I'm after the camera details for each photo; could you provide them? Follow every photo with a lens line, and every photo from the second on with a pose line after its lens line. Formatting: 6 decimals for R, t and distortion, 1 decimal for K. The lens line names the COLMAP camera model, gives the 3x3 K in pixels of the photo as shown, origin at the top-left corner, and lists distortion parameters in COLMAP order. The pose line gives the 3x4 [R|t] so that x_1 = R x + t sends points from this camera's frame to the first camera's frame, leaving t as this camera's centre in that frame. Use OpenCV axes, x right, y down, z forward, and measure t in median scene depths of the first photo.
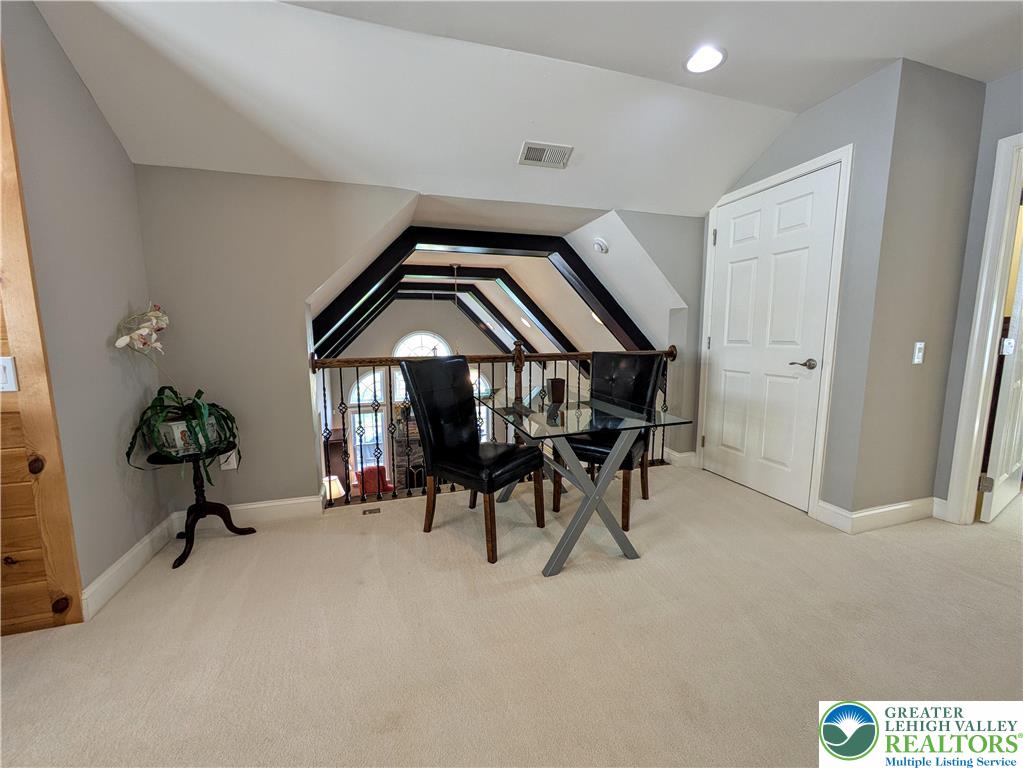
lens RADIAL K [[414.5, 0, 511.5], [0, 414.5, 384.0], [0, 0, 1]] dist [-0.000682, -0.000082]
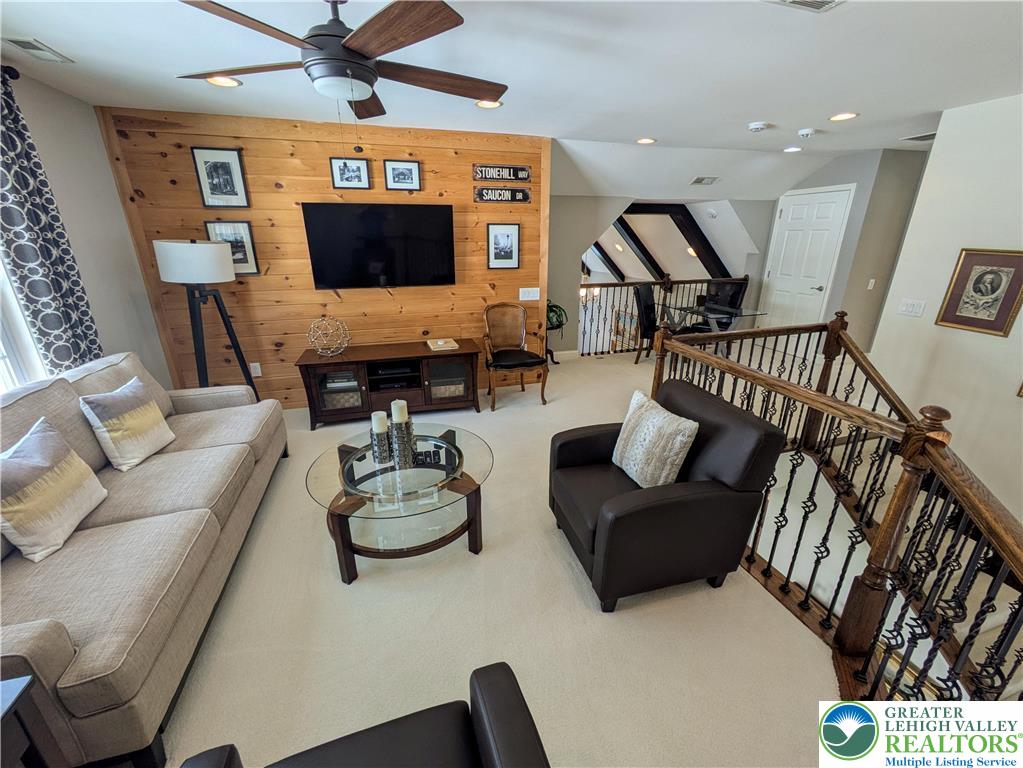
lens RADIAL K [[432.7, 0, 511.5], [0, 432.7, 384.0], [0, 0, 1]] dist [-0.000463, -0.000303]
pose [[0.999930, 0.008941, -0.007751, -0.660274], [-0.007051, 0.976251, 0.216529, -0.033219], [0.009503, -0.216459, 0.976245, -1.010248]]
